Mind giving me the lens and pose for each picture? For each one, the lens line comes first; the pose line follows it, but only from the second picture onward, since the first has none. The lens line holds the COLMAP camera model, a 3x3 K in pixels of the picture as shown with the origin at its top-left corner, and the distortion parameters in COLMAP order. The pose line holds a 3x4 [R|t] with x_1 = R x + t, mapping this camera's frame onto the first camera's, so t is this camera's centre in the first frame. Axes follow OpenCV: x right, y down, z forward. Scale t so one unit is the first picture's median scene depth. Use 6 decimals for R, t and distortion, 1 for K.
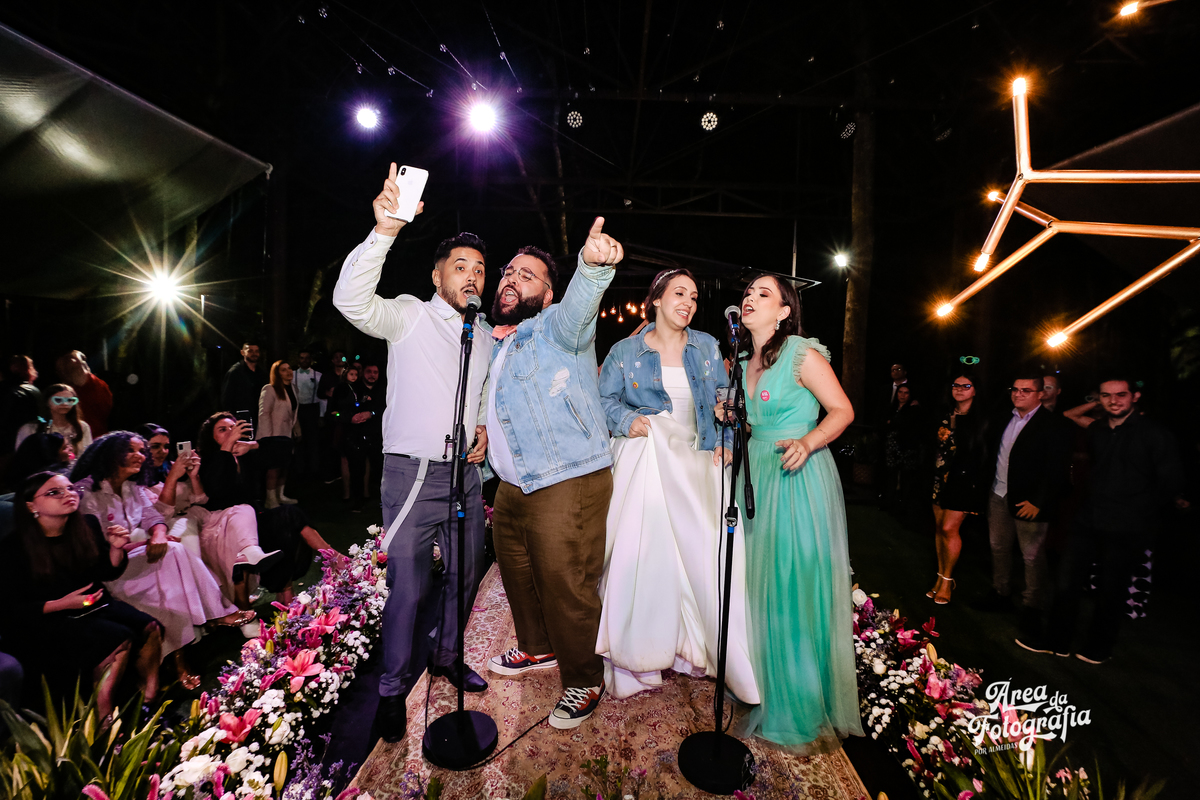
lens RADIAL K [[557.7, 0, 596.8], [0, 557.7, 399.1], [0, 0, 1]] dist [-0.034572, 0.008904]
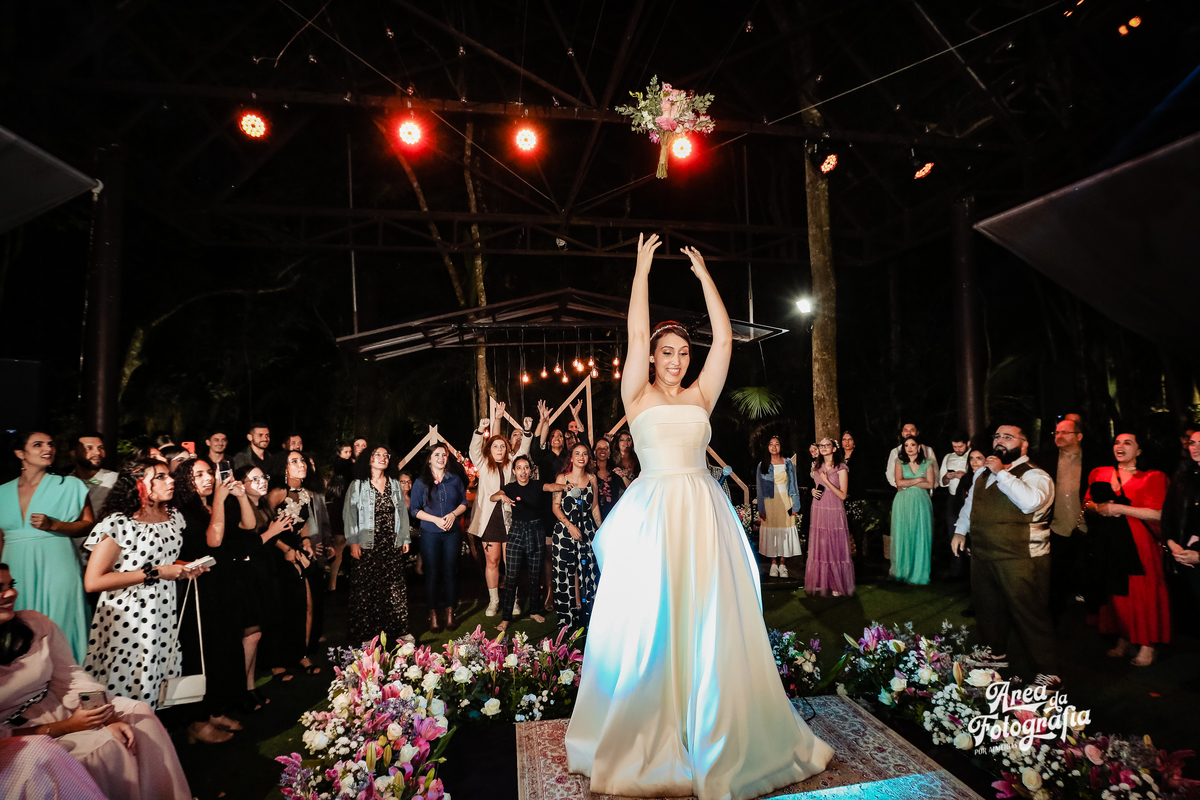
lens RADIAL K [[635.7, 0, 593.5], [0, 635.7, 395.4], [0, 0, 1]] dist [-0.028829, 0.013112]
pose [[0.978903, -0.035271, 0.201259, -0.150374], [0.059788, 0.991323, -0.117069, -0.008213], [-0.195384, 0.126632, 0.972517, 0.110076]]
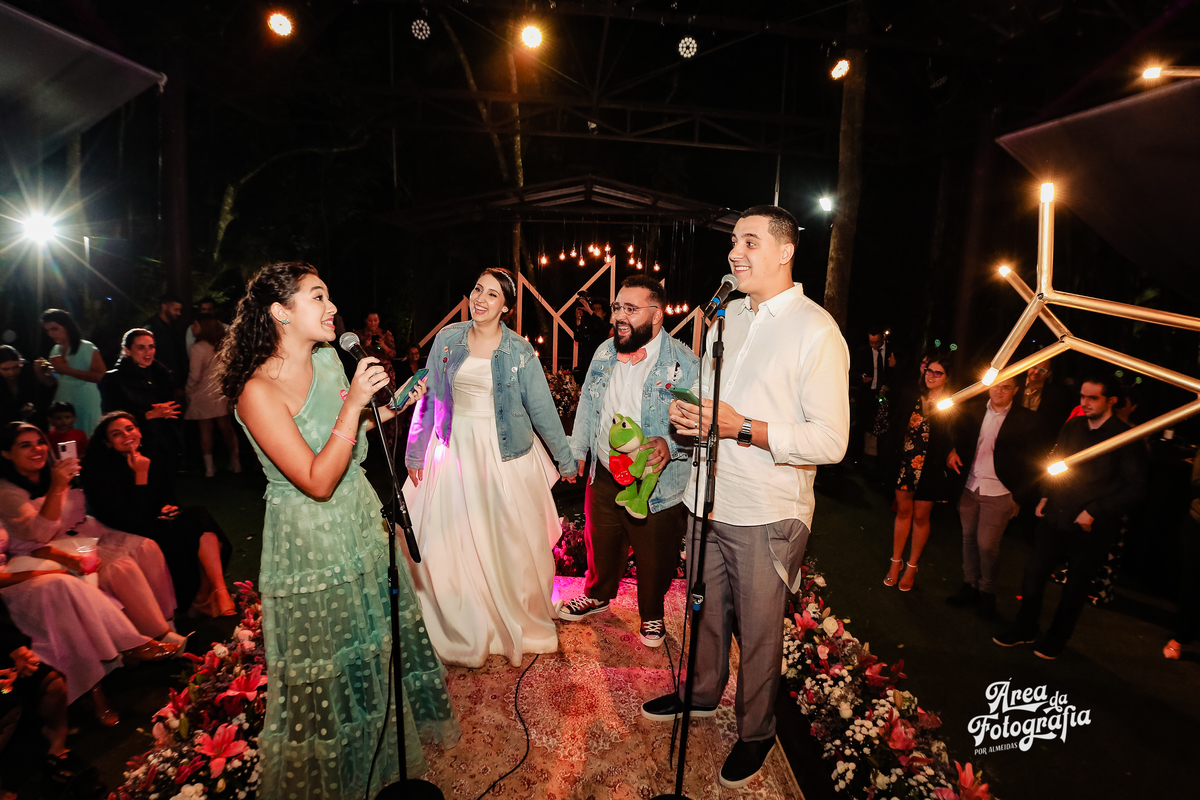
lens RADIAL K [[614.2, 0, 616.1], [0, 614.2, 383.8], [0, 0, 1]] dist [-0.076097, 0.011790]
pose [[0.995074, 0.005395, 0.098986, 0.001292], [-0.015552, 0.994649, 0.102136, -0.072927], [-0.097905, -0.103173, 0.989833, 0.023473]]
